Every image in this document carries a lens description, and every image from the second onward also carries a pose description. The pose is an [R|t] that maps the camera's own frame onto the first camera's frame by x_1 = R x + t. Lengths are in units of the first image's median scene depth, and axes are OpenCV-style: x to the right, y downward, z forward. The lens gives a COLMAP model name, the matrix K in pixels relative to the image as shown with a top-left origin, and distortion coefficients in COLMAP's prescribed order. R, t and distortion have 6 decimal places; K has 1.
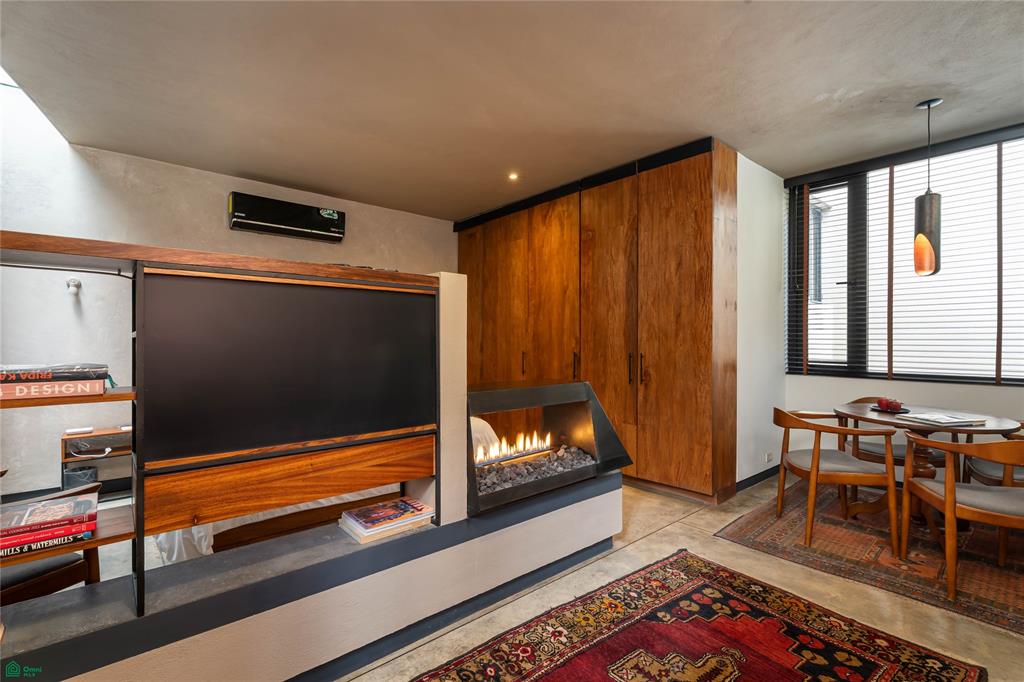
lens RADIAL K [[455.9, 0, 512.0], [0, 455.9, 341.0], [0, 0, 1]] dist [-0.000506, -0.000361]
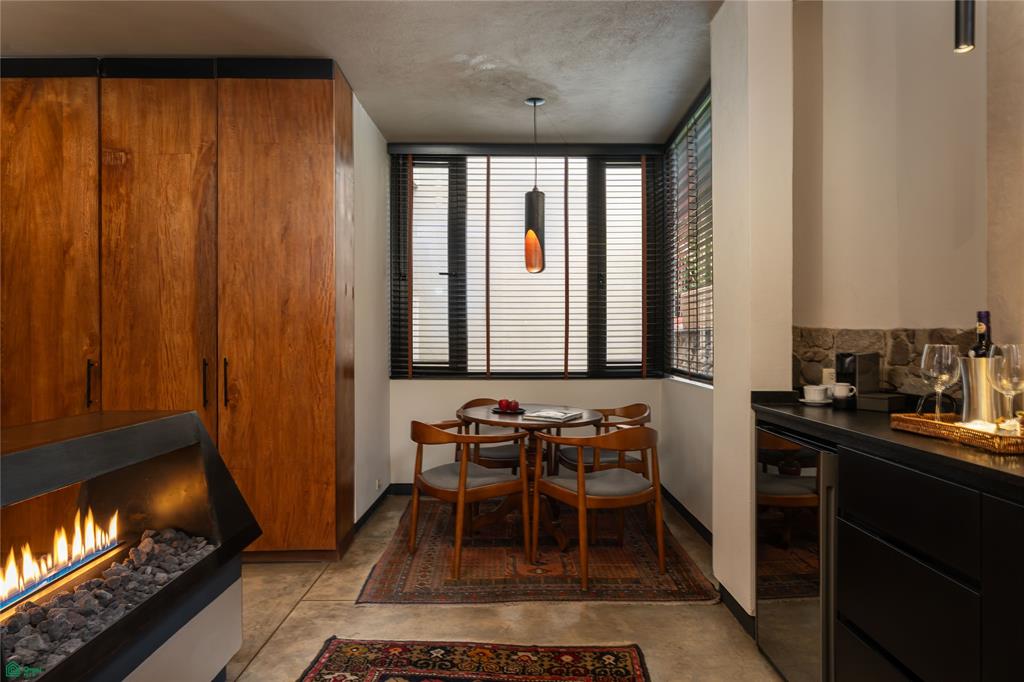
lens RADIAL K [[604.6, 0, 512.0], [0, 604.6, 341.0], [0, 0, 1]] dist [-0.007227, 0.001787]
pose [[0.651747, -0.005726, 0.758415, -0.109764], [0.003826, 0.999984, 0.004262, 0.000084], [-0.758427, 0.000124, 0.651758, 0.147242]]
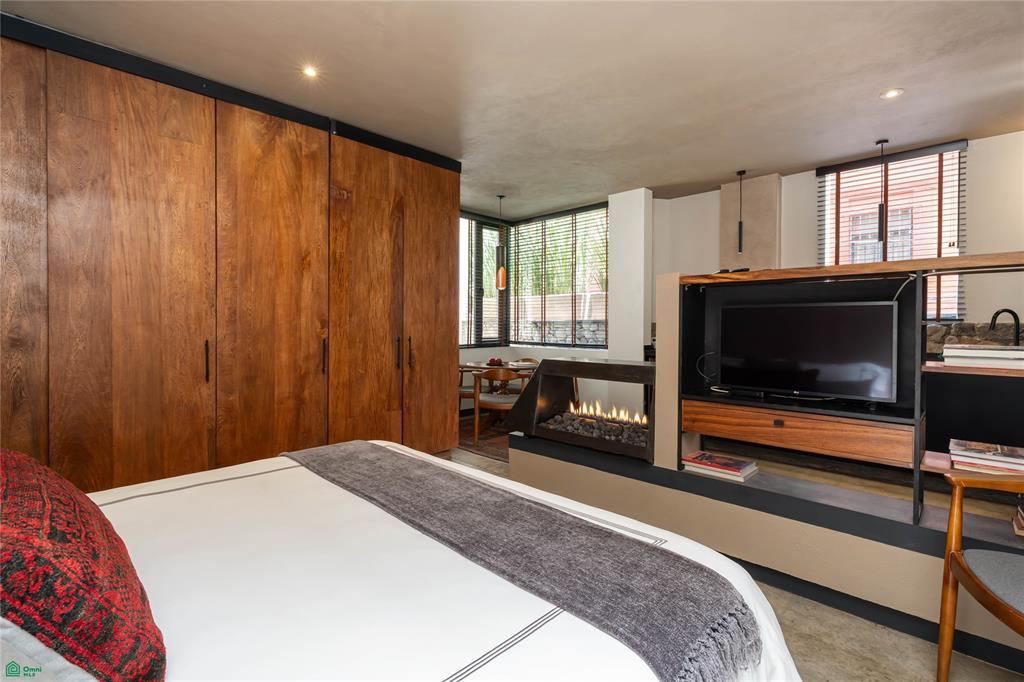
lens RADIAL K [[472.8, 0, 512.0], [0, 472.8, 341.0], [0, 0, 1]] dist [-0.000496, -0.000237]
pose [[-0.084897, -0.032514, 0.995859, -0.868694], [-0.003745, 0.999471, 0.032313, 0.001117], [-0.996383, -0.000986, -0.084974, 0.948129]]
